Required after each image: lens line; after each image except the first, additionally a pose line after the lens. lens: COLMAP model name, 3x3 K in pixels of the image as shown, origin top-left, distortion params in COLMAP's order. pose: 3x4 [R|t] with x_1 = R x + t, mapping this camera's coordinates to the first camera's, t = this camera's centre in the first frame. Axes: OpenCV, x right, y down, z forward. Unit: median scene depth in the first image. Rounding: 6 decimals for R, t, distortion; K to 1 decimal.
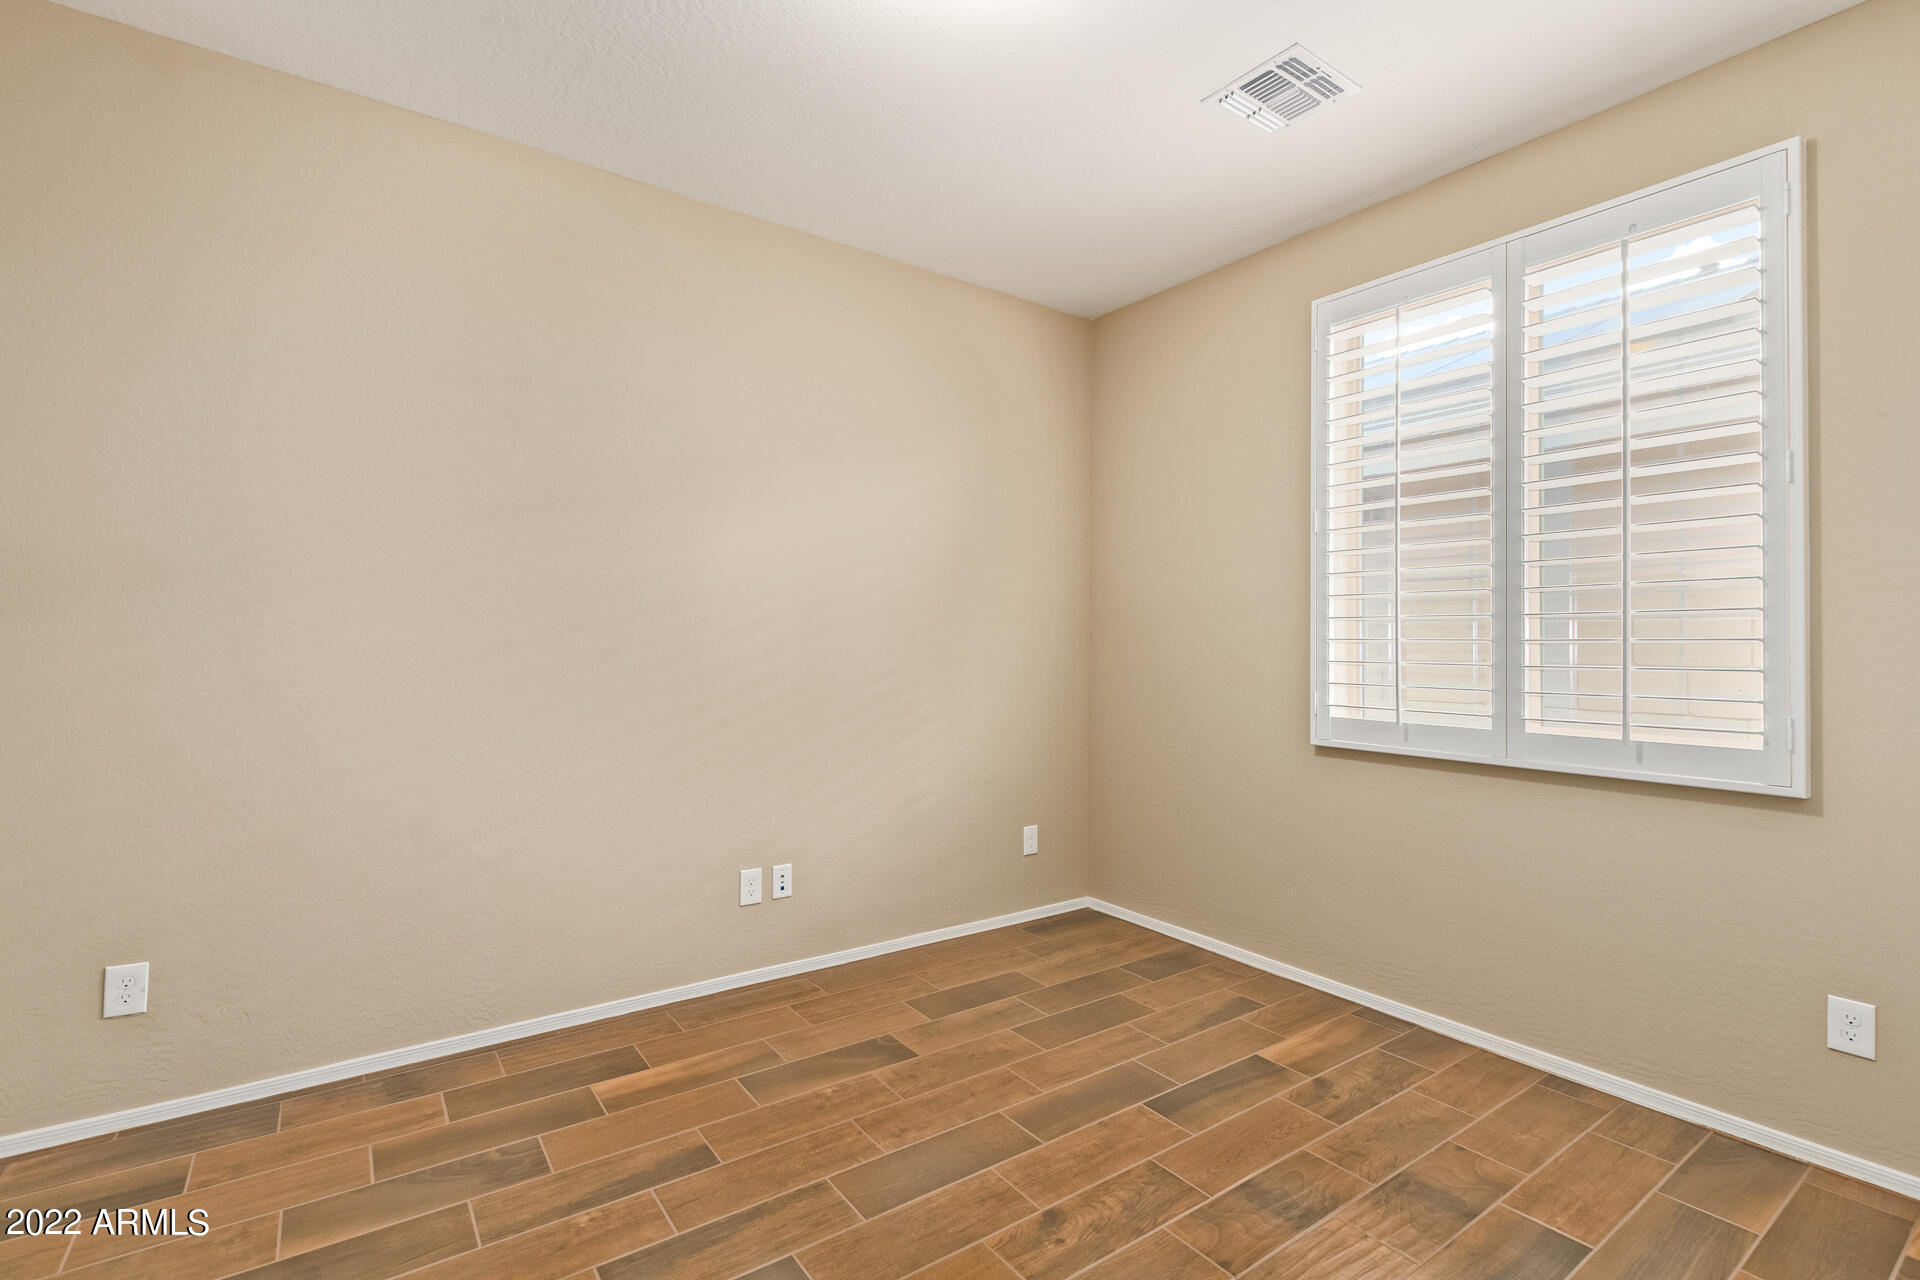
lens RADIAL K [[876.8, 0, 953.8], [0, 876.8, 628.8], [0, 0, 1]] dist [0.003661, -0.002137]
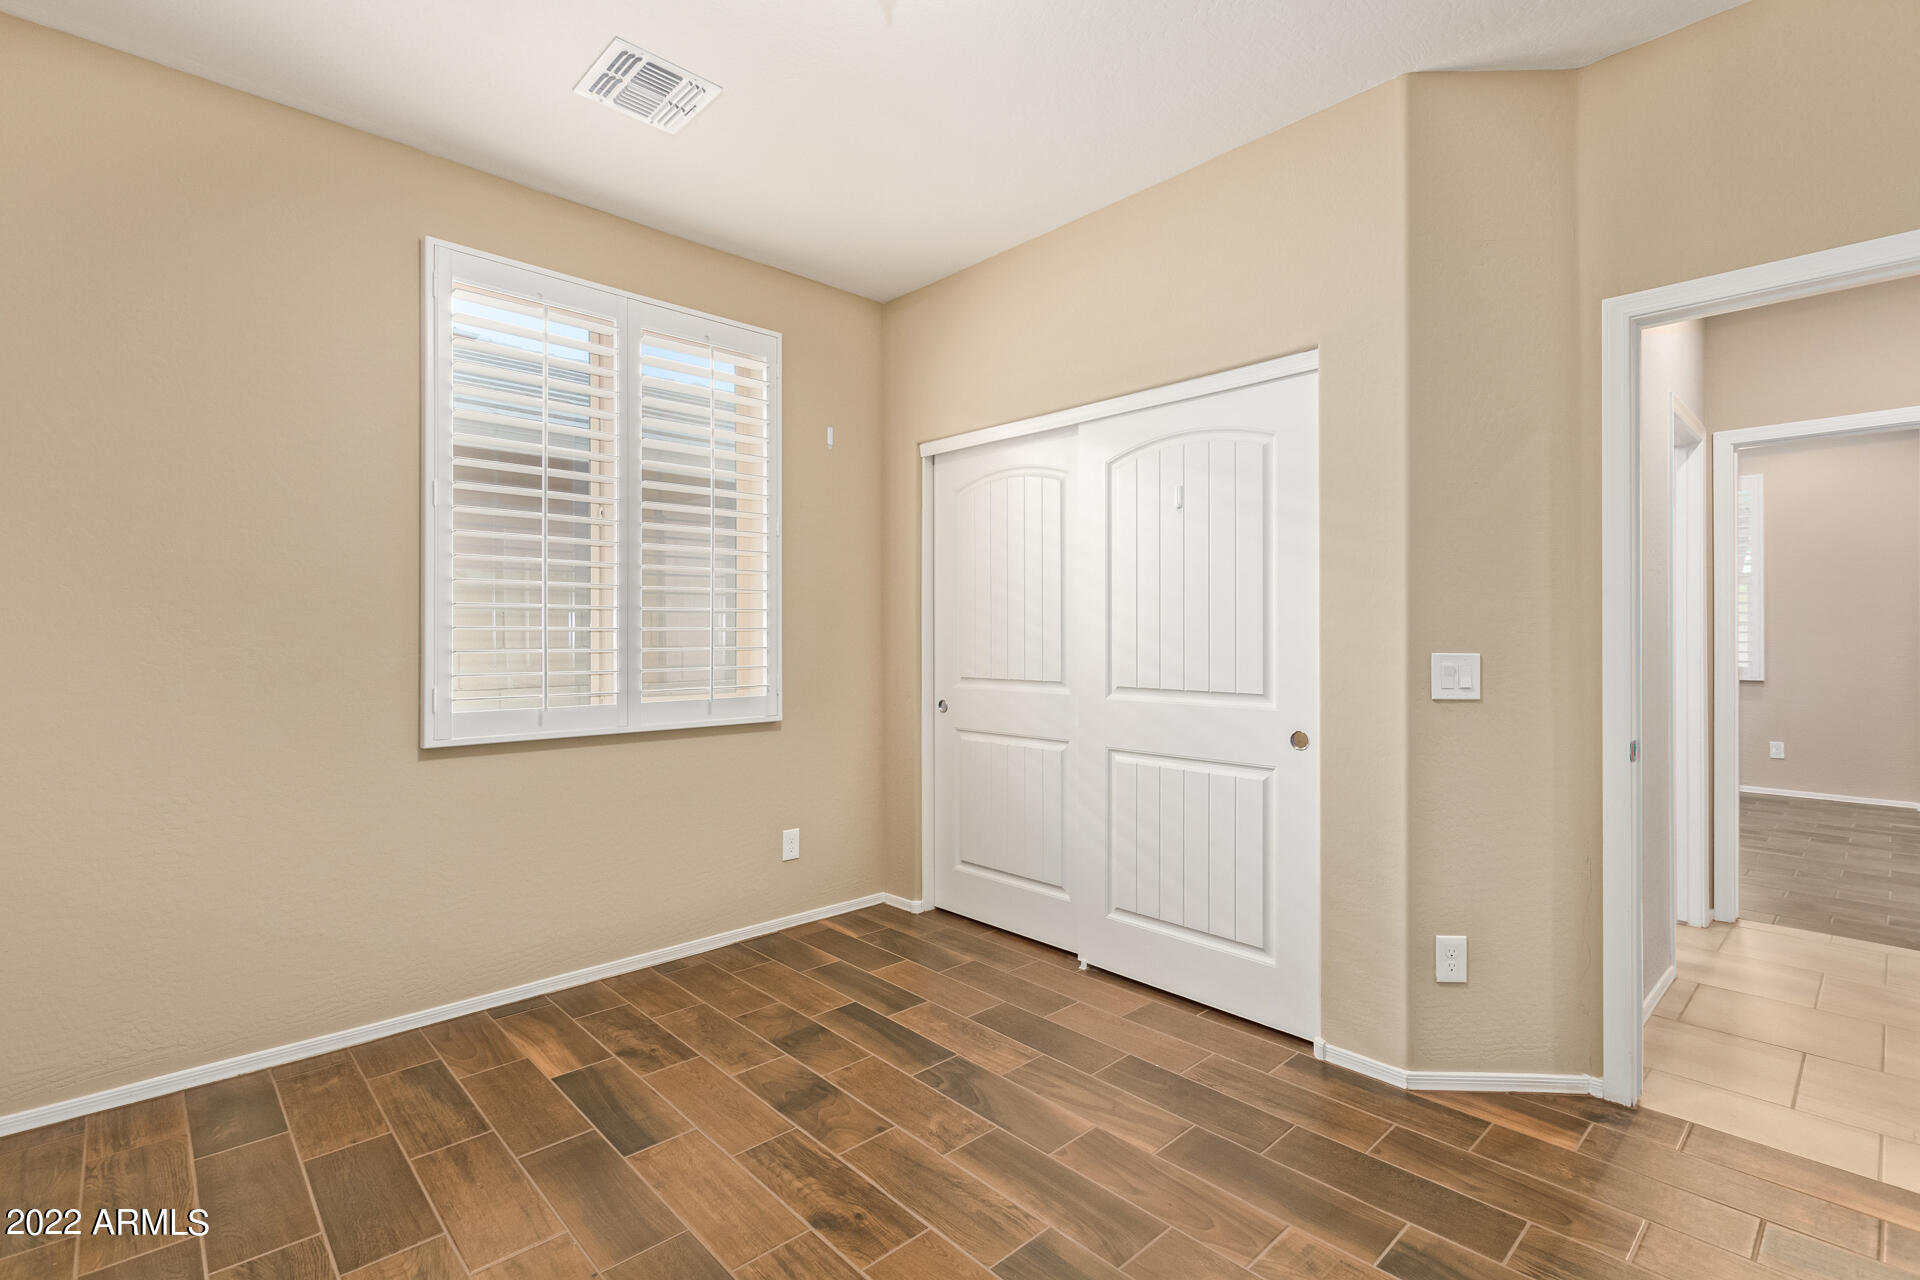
lens RADIAL K [[876.8, 0, 953.8], [0, 876.8, 628.8], [0, 0, 1]] dist [0.003661, -0.002137]
pose [[-0.141790, 0.005556, 0.989881, -0.643776], [-0.017585, 0.999812, -0.008131, 0.015314], [-0.989741, -0.018560, -0.141665, 0.742092]]
